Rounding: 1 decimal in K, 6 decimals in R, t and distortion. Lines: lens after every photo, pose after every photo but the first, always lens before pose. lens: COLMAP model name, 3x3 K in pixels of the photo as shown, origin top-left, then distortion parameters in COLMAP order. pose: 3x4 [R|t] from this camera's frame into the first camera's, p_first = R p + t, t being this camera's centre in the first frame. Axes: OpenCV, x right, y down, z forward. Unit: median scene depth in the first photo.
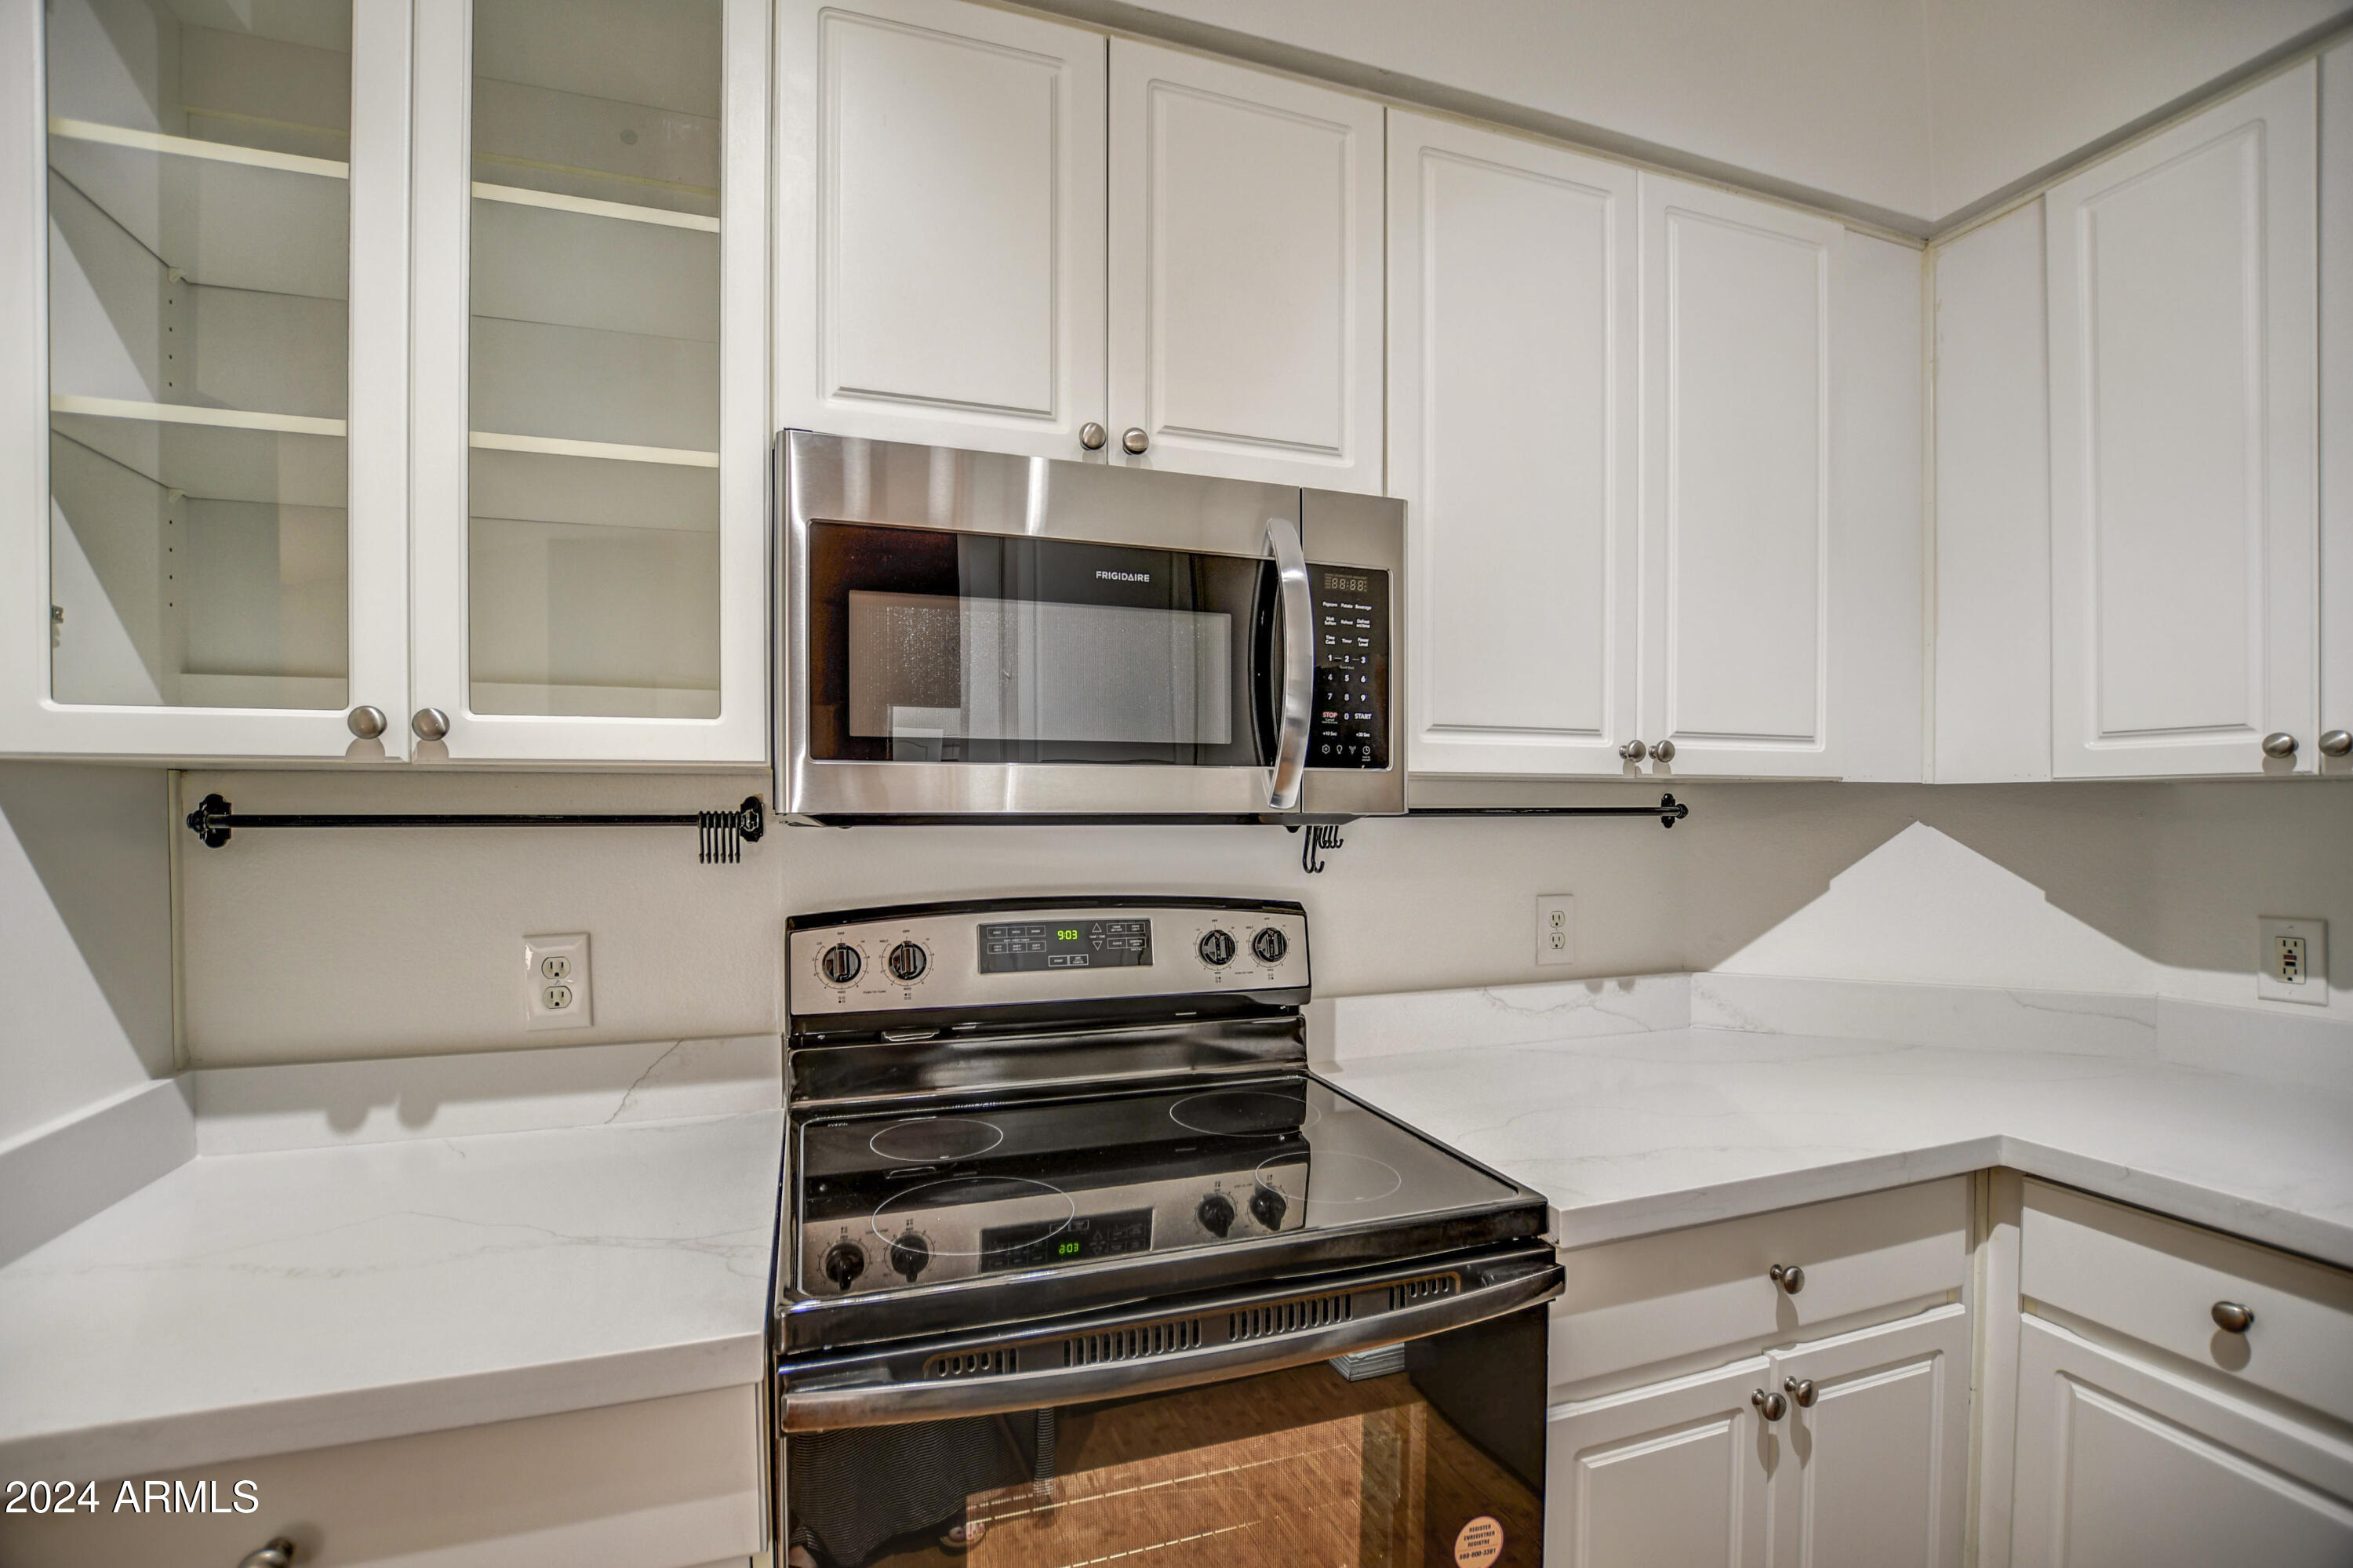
lens RADIAL K [[1043.6, 0, 1161.7], [0, 1043.6, 818.9], [0, 0, 1]] dist [-0.030608, 0.002536]
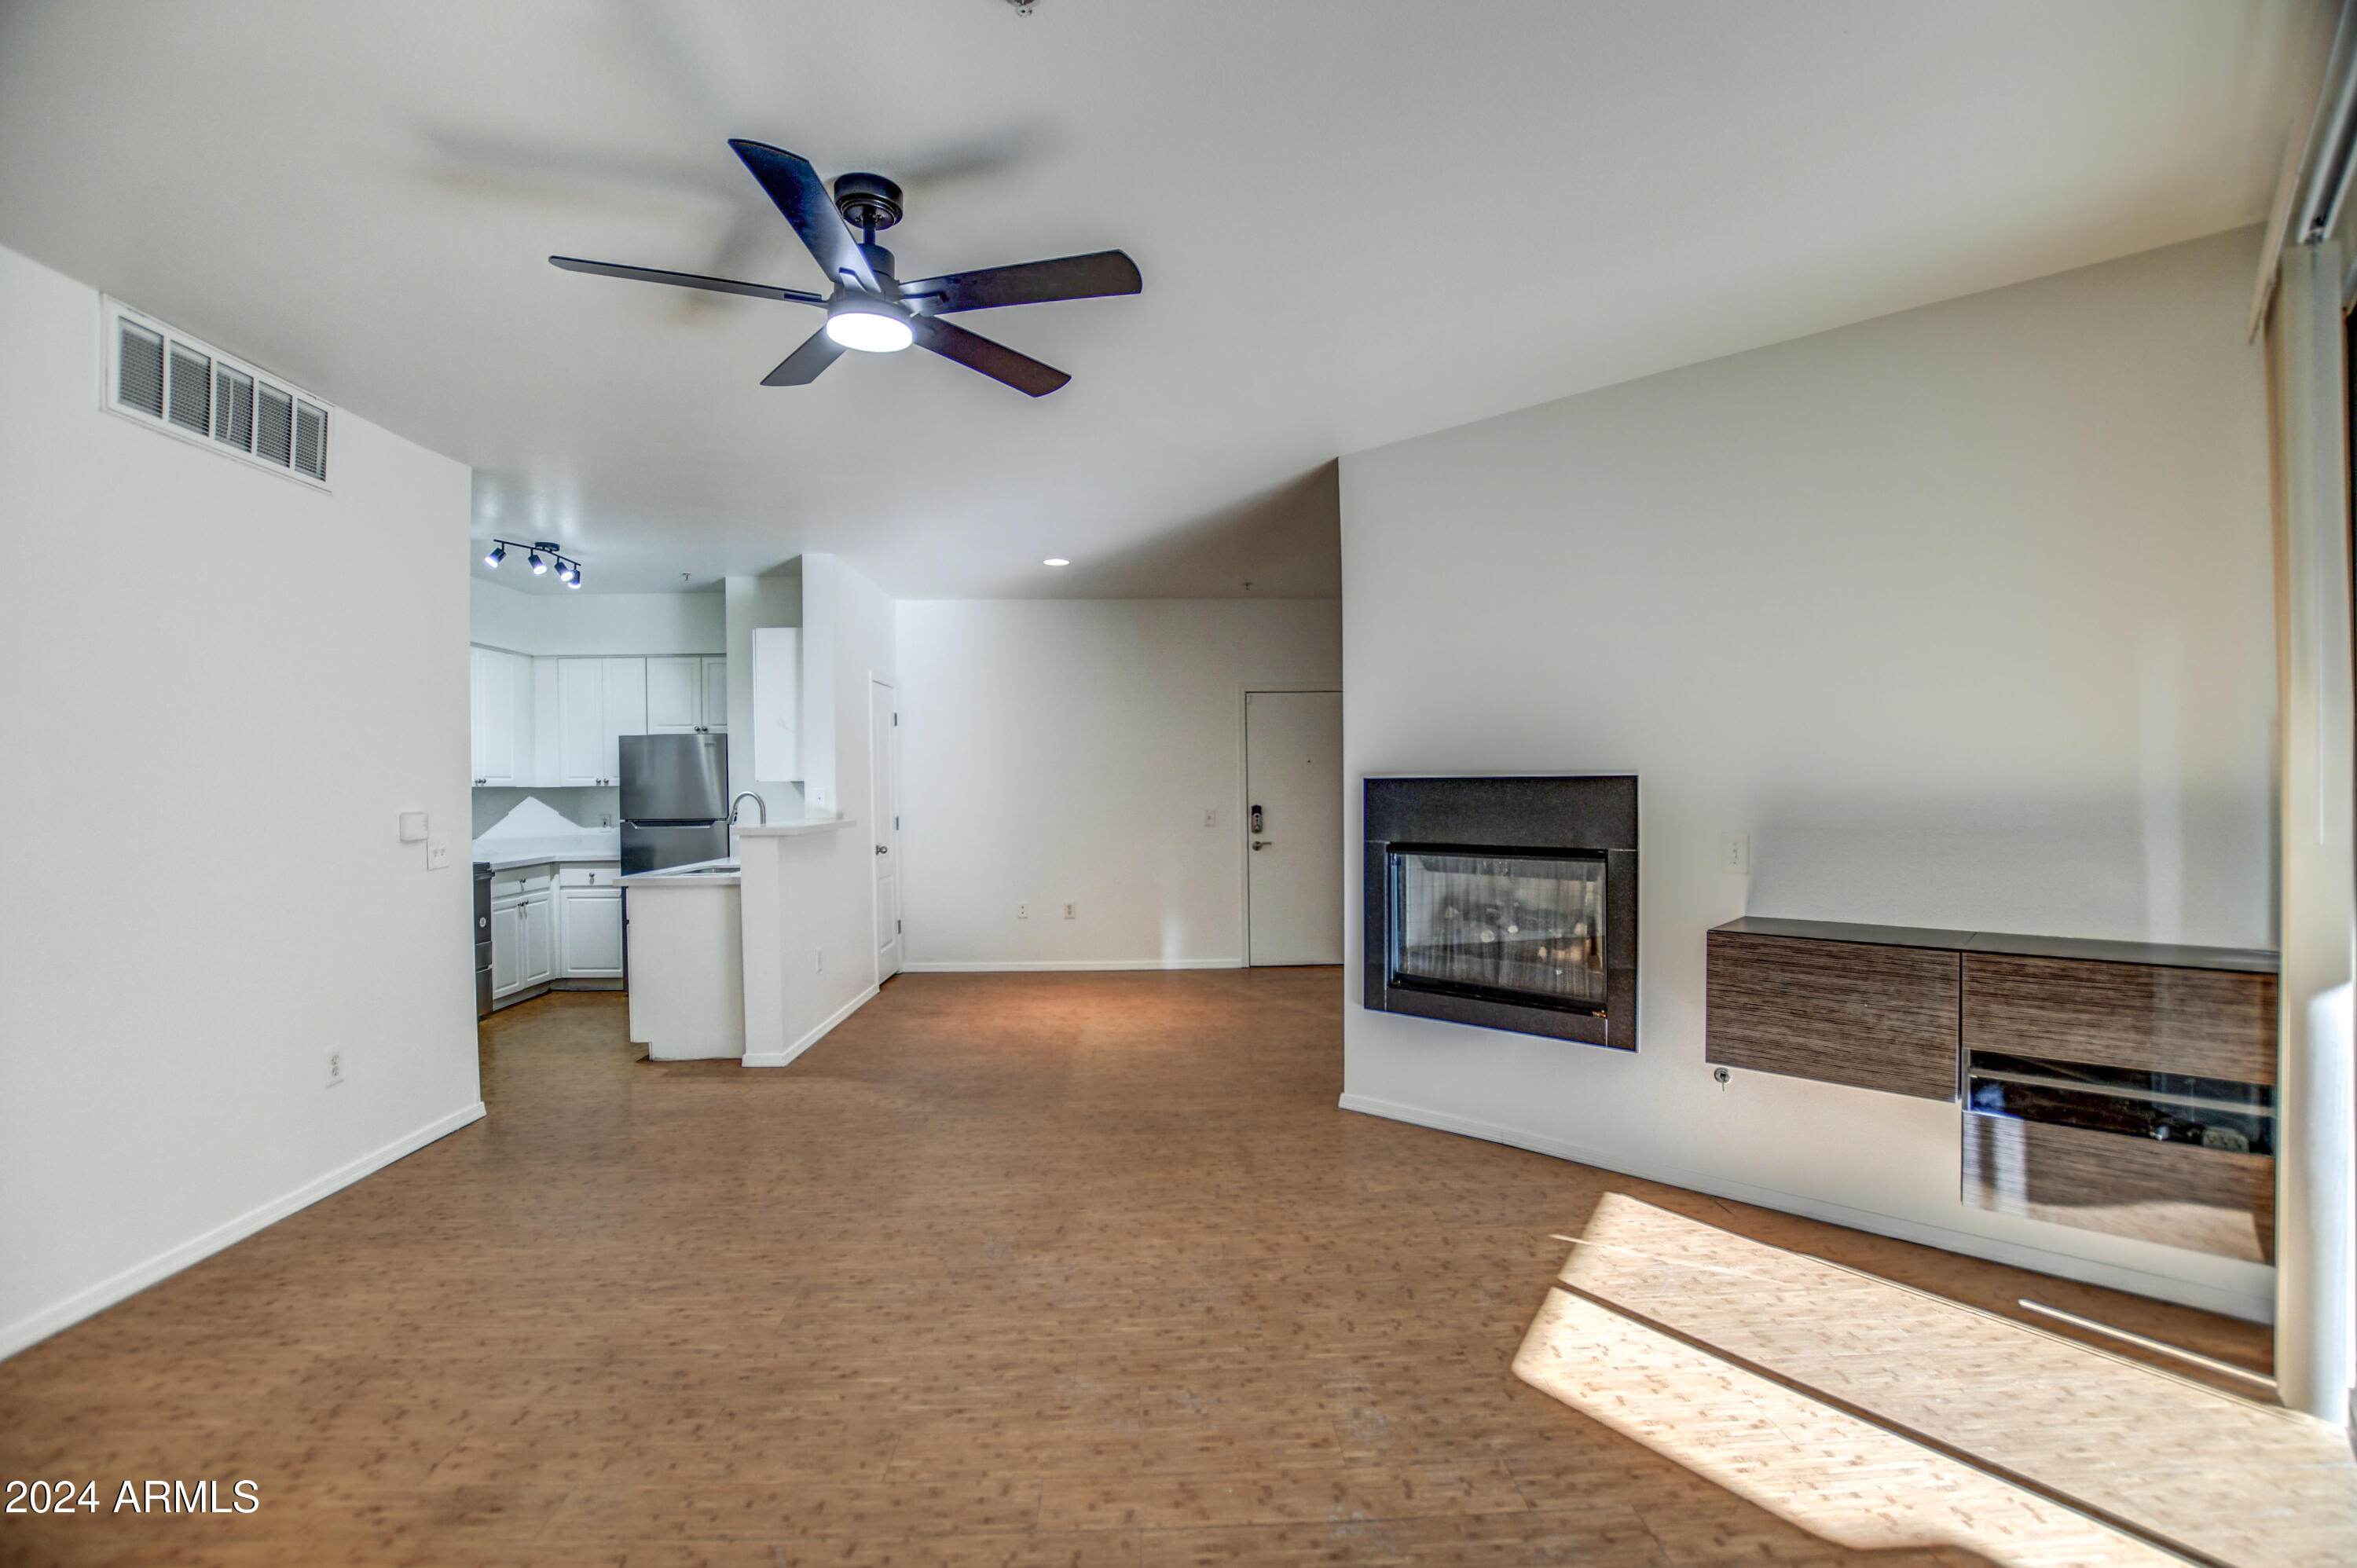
lens RADIAL K [[1045.3, 0, 1178.8], [0, 1045.3, 795.9], [0, 0, 1]] dist [-0.030608, 0.002536]
pose [[0.284595, -0.015834, 0.958517, -3.303485], [0.020649, 0.999733, 0.010385, 0.015045], [-0.958426, 0.016837, 0.284846, -3.533764]]
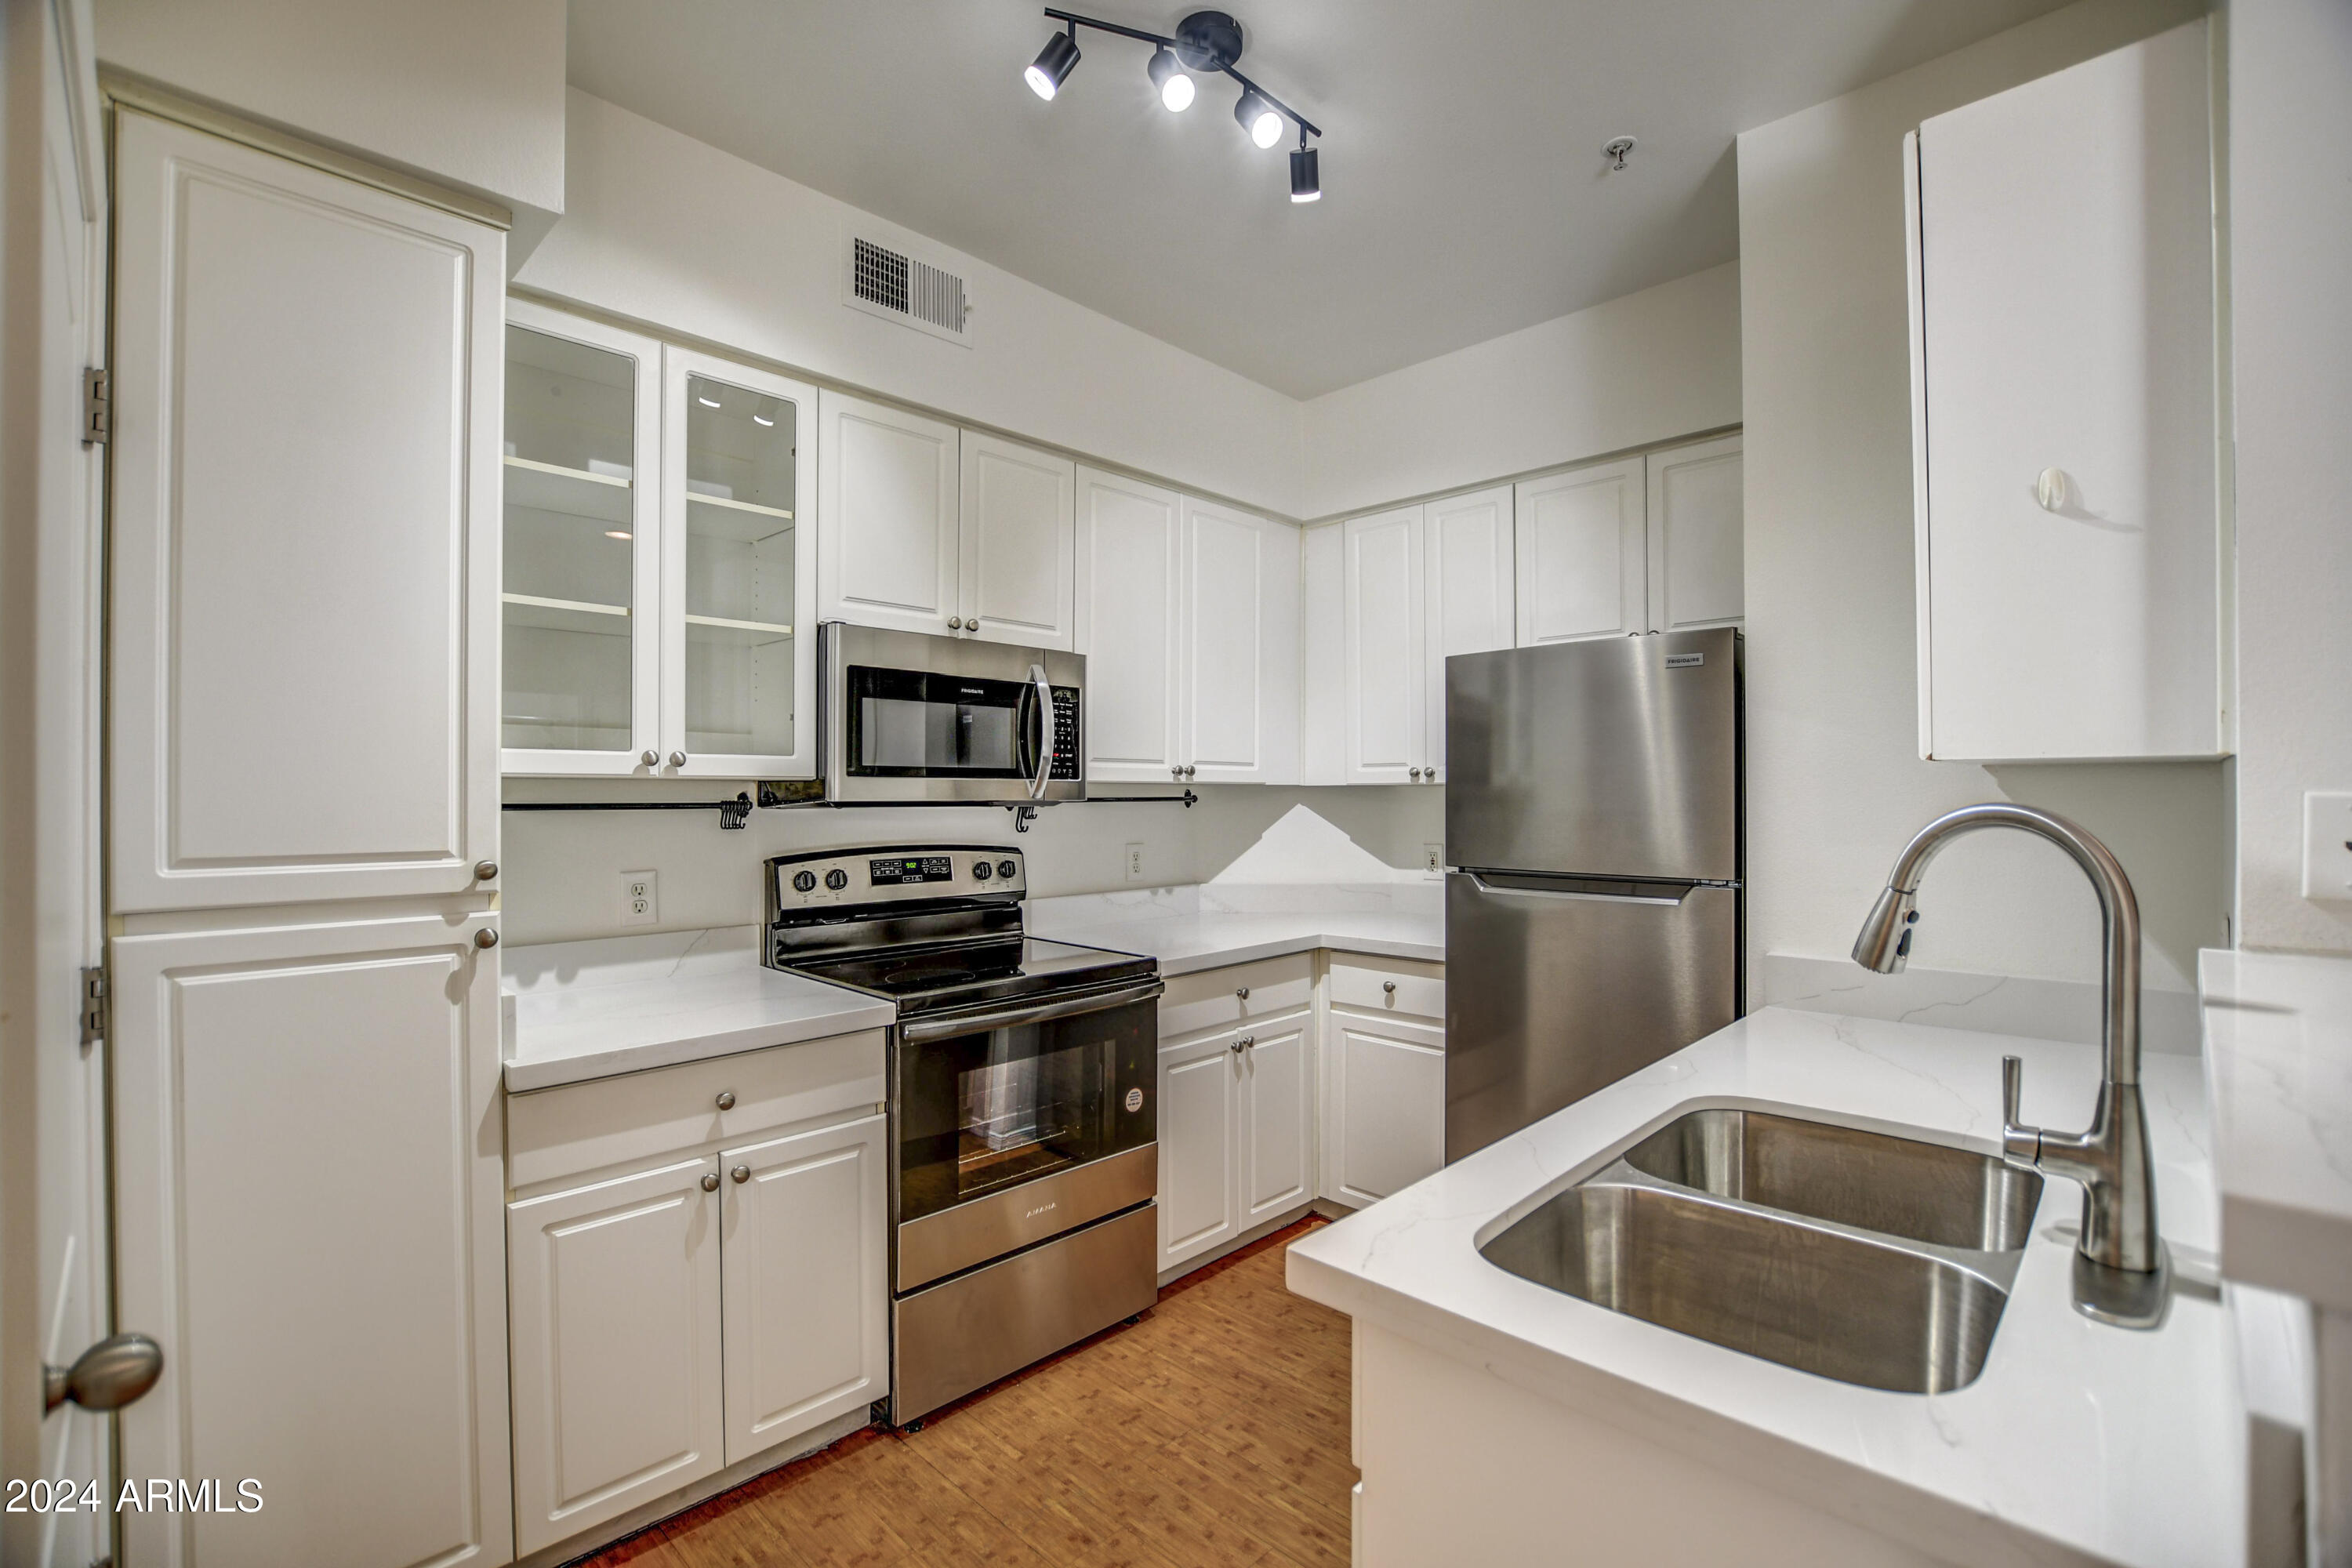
lens RADIAL K [[1043.1, 0, 1166.7], [0, 1043.1, 792.6], [0, 0, 1]] dist [-0.030608, 0.002536]
pose [[0.894109, -0.000018, 0.447850, -0.587256], [0.005274, 0.999931, -0.010489, 0.001367], [-0.447819, 0.011740, 0.894047, -1.009981]]
